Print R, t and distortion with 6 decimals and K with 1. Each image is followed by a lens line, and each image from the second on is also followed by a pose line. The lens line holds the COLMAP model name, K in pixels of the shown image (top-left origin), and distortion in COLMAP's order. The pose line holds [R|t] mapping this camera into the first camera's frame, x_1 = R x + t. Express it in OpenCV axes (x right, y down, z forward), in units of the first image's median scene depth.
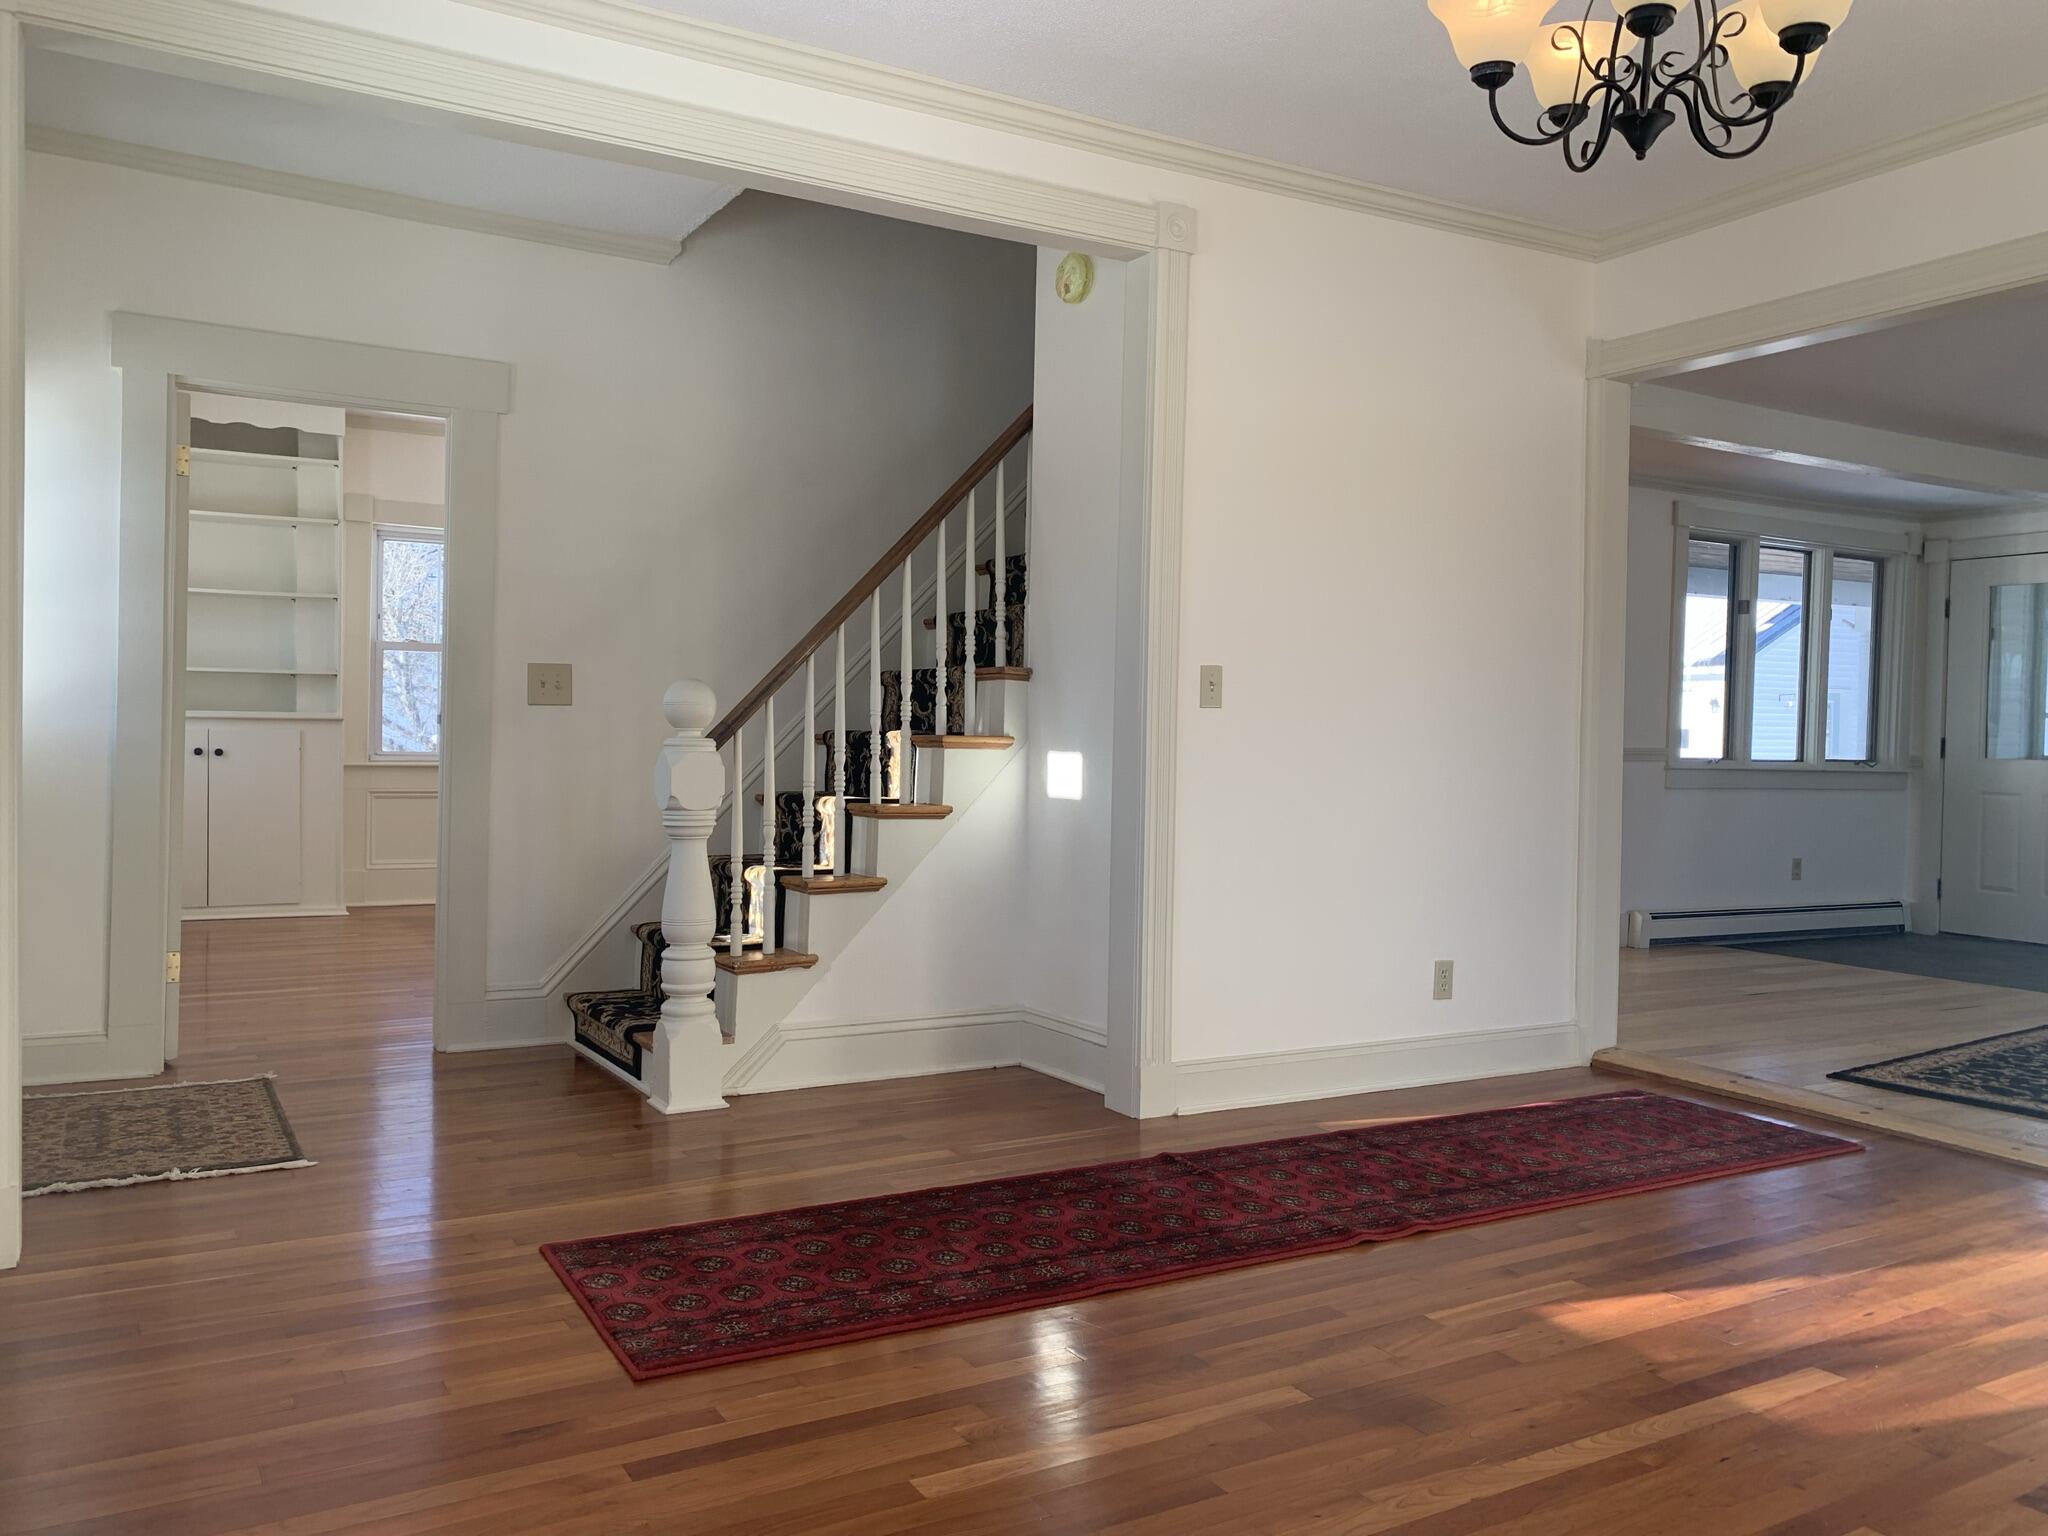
lens RADIAL K [[1588.8, 0, 1032.1], [0, 1588.8, 768.2], [0, 0, 1]] dist [0.006433, 0.010613]
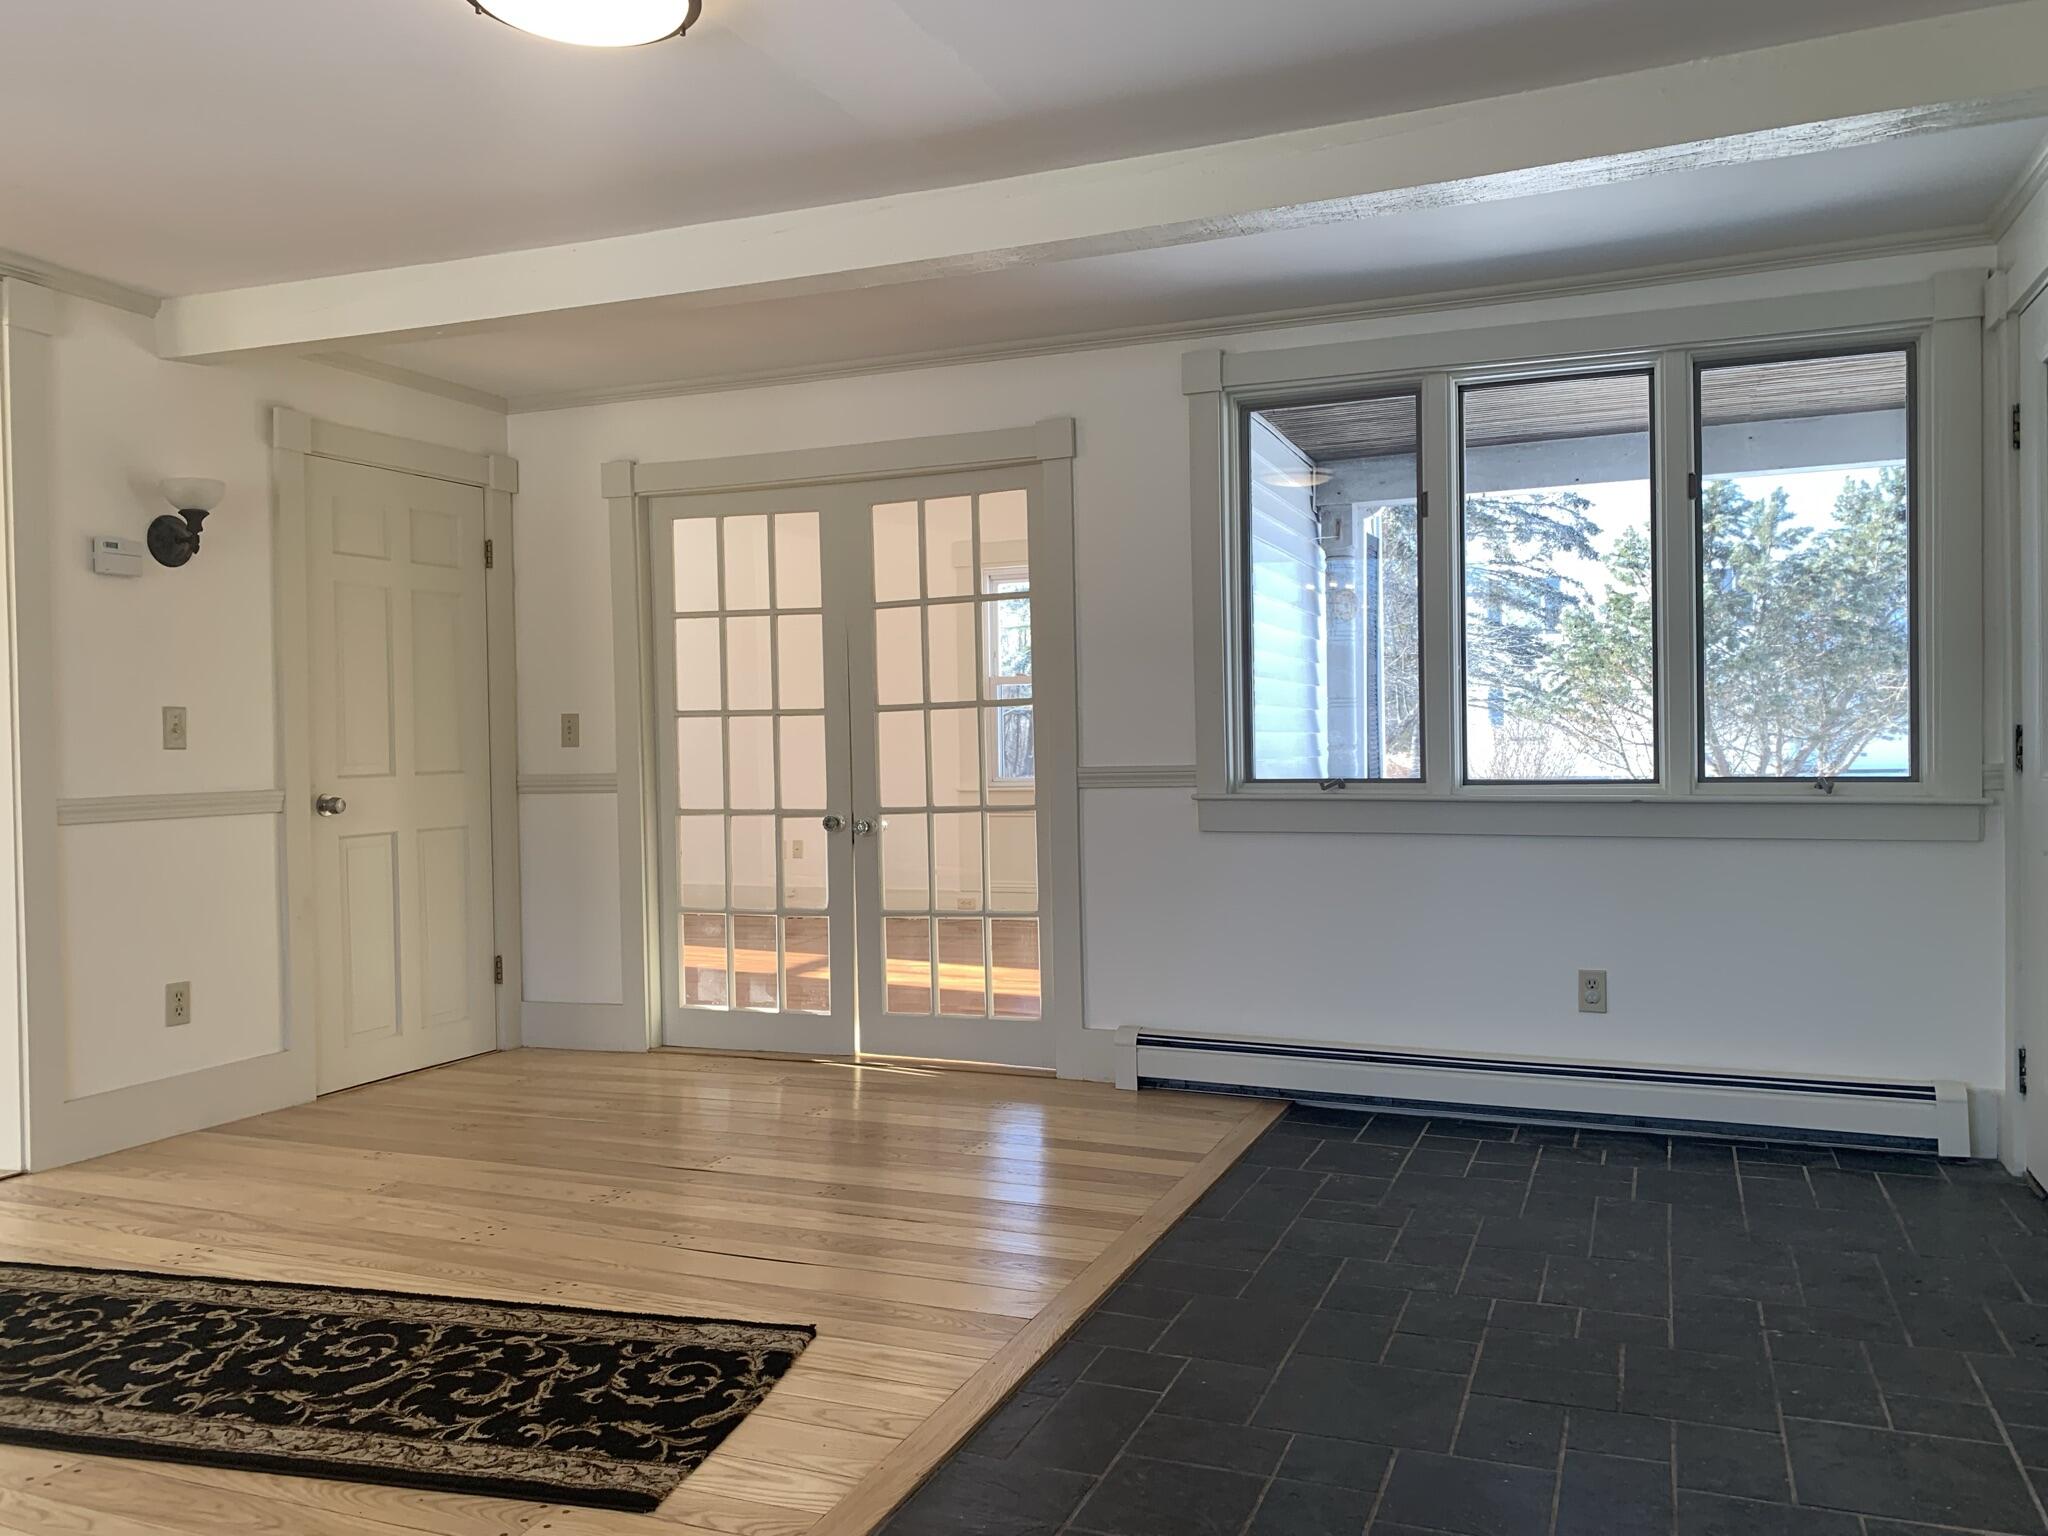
lens RADIAL K [[1588.8, 0, 1032.1], [0, 1588.8, 768.2], [0, 0, 1]] dist [0.006433, 0.010613]
pose [[0.609767, -0.018045, -0.792376, 0.755788], [0.007612, 0.999828, -0.016912, -0.001500], [0.792544, 0.004280, 0.609799, 0.523743]]
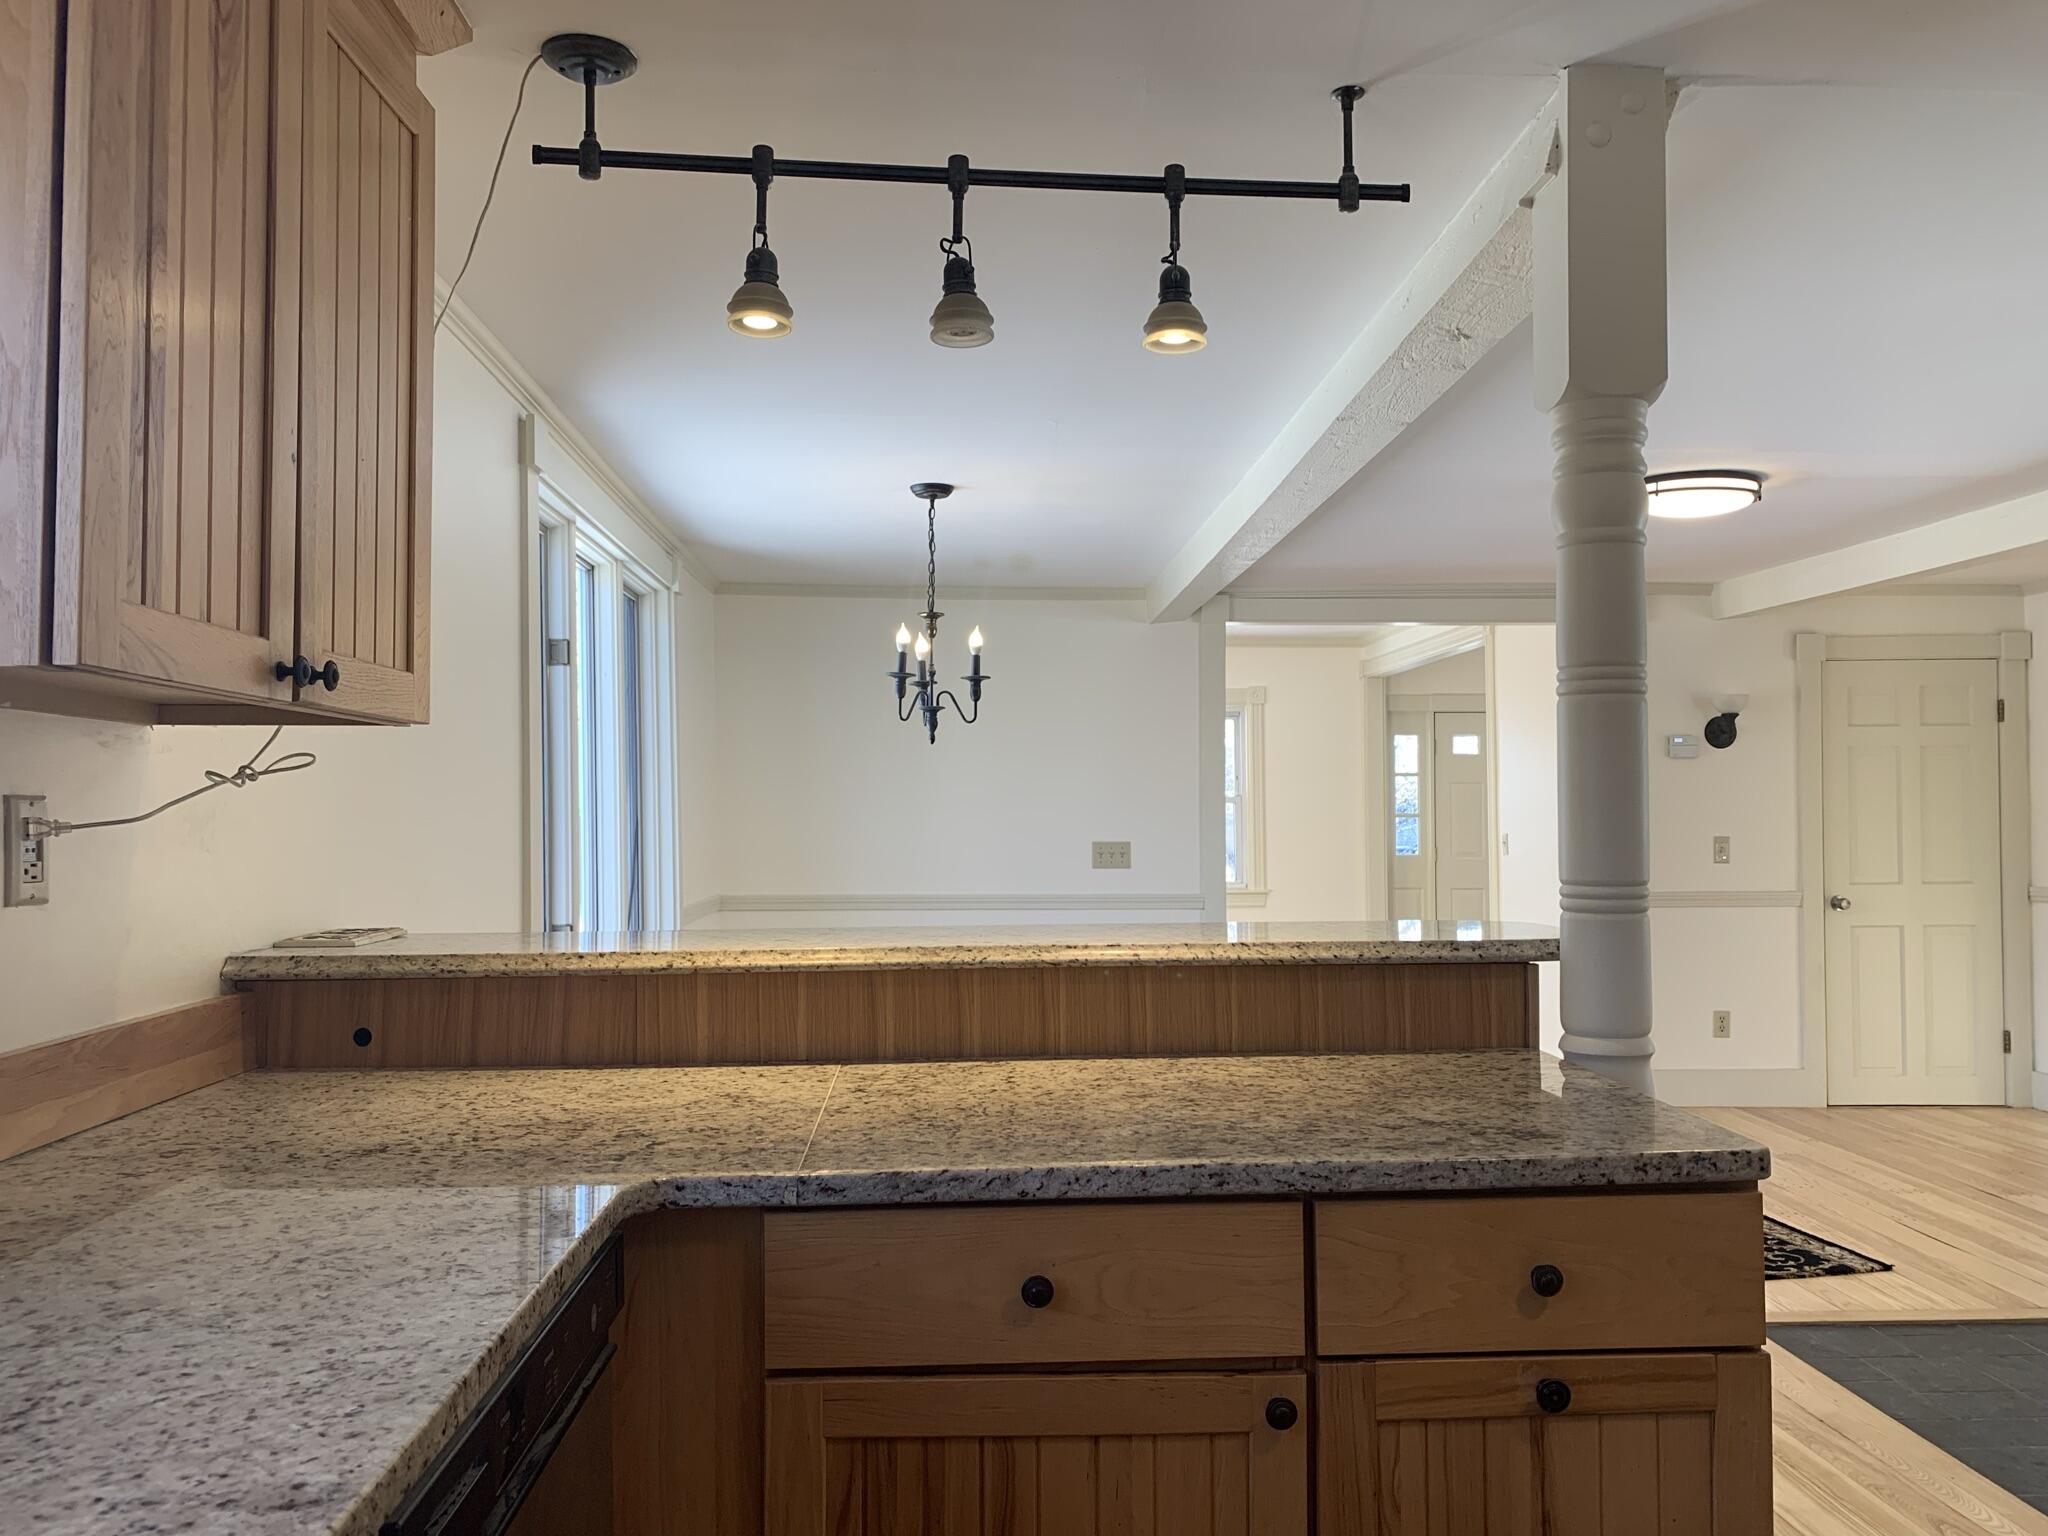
lens RADIAL K [[1588.8, 0, 1032.1], [0, 1588.8, 768.2], [0, 0, 1]] dist [0.006433, 0.010613]
pose [[-0.459542, -0.043563, -0.887087, 1.206464], [-0.032910, 0.998946, -0.032007, -0.041312], [0.887546, 0.014486, -0.460492, 0.747806]]
